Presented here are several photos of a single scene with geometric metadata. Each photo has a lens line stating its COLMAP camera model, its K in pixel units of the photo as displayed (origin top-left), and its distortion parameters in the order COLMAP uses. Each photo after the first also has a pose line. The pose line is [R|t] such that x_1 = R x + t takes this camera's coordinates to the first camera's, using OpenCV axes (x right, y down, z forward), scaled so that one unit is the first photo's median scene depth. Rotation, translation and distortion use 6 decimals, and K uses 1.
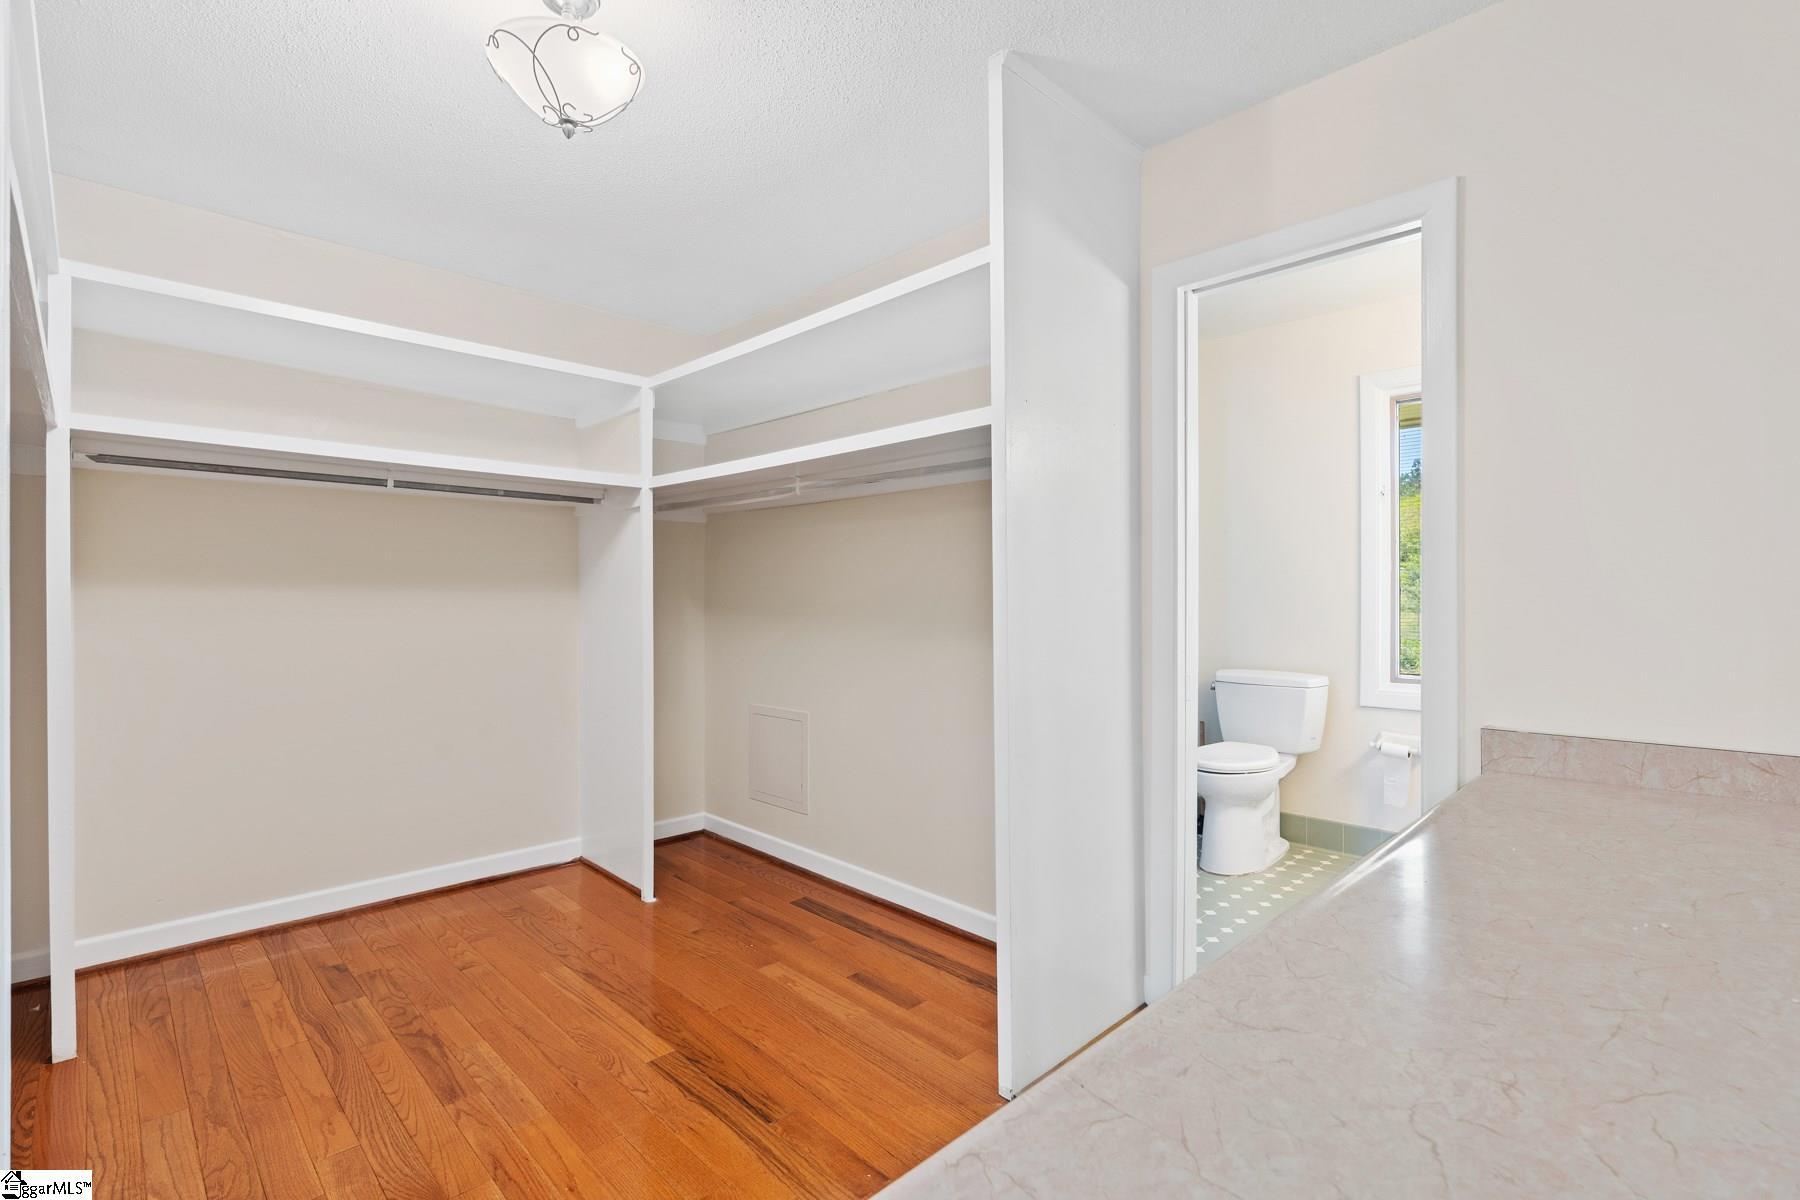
lens RADIAL K [[815.9, 0, 898.2], [0, 815.9, 598.5], [0, 0, 1]] dist [-0.009324, 0.000696]
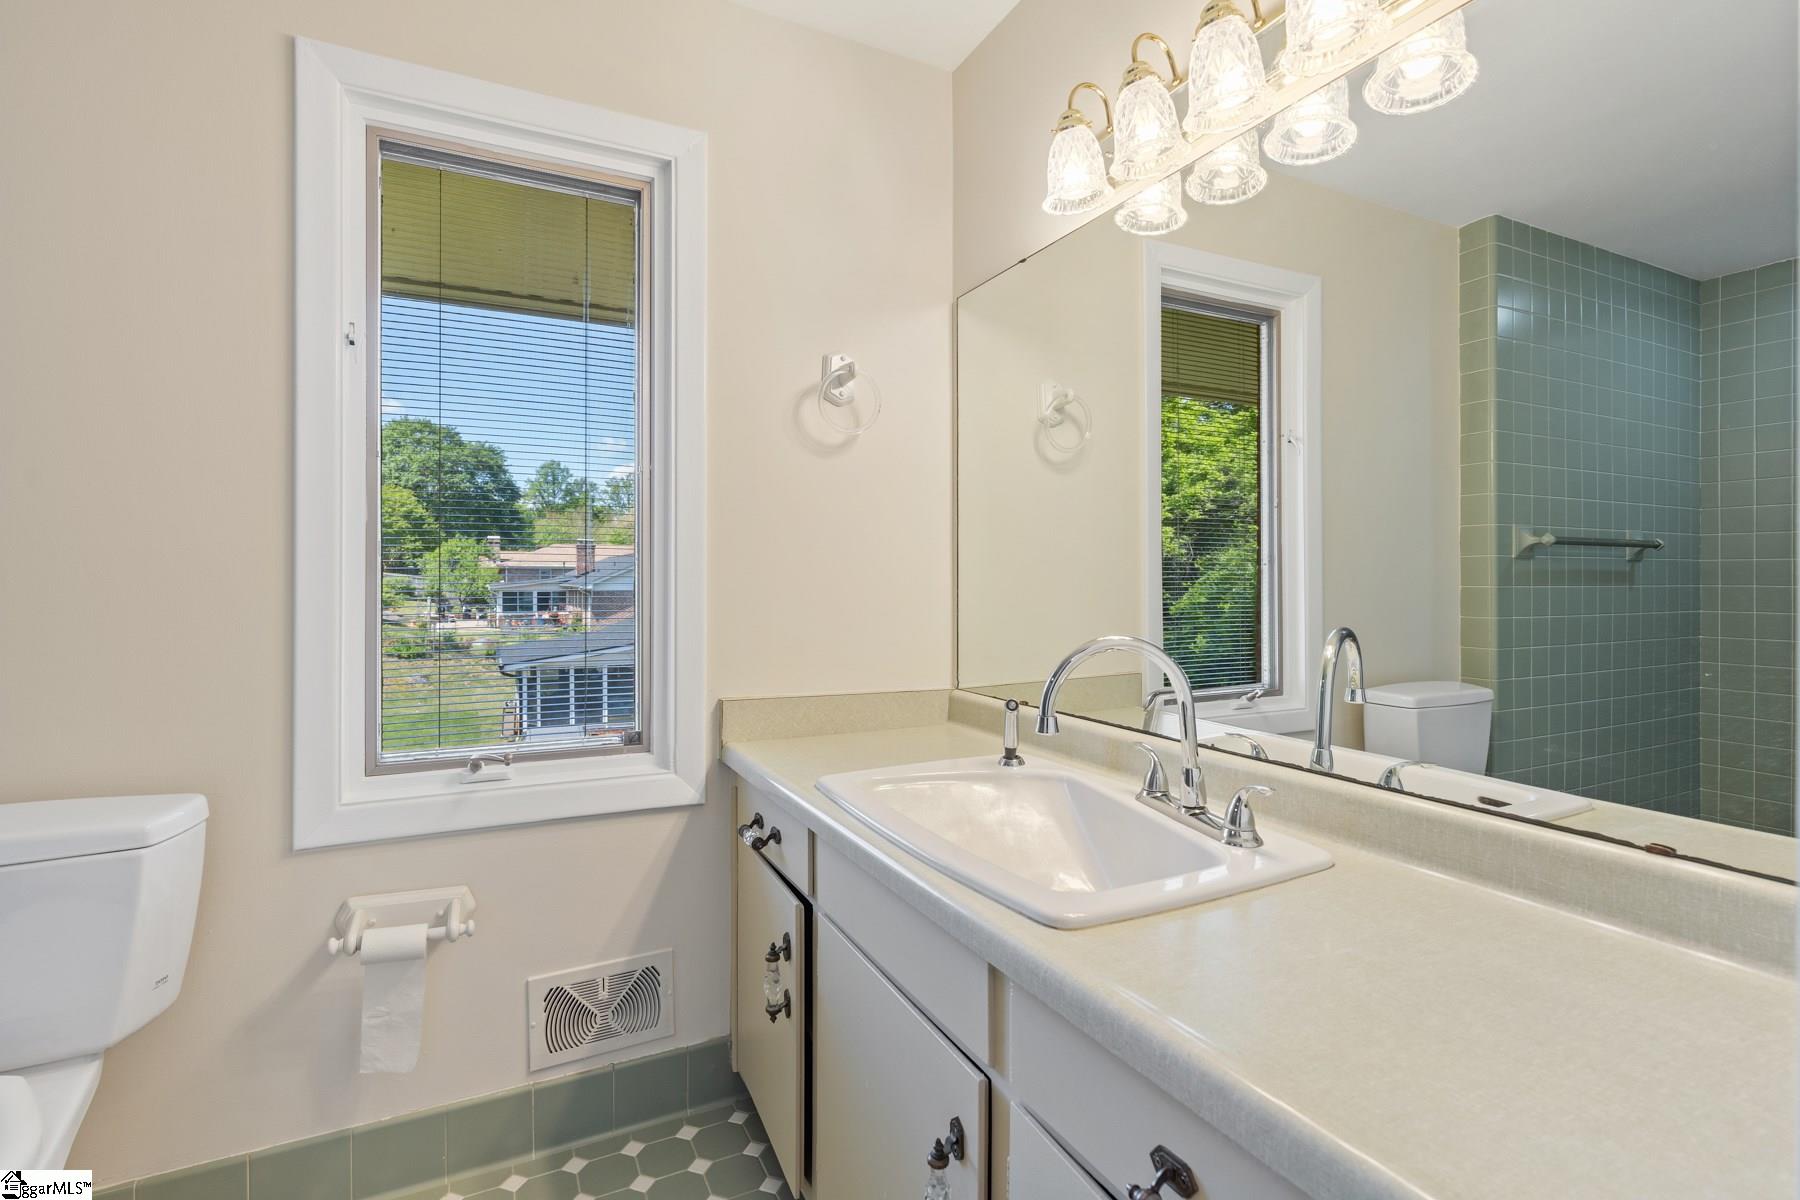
lens RADIAL K [[815.9, 0, 896.7], [0, 815.9, 589.5], [0, 0, 1]] dist [-0.009324, 0.000696]
pose [[0.319439, -0.002664, 0.947603, 0.280678], [0.001873, 0.999996, 0.002180, 0.001182], [-0.947605, 0.001078, 0.319443, 0.586239]]
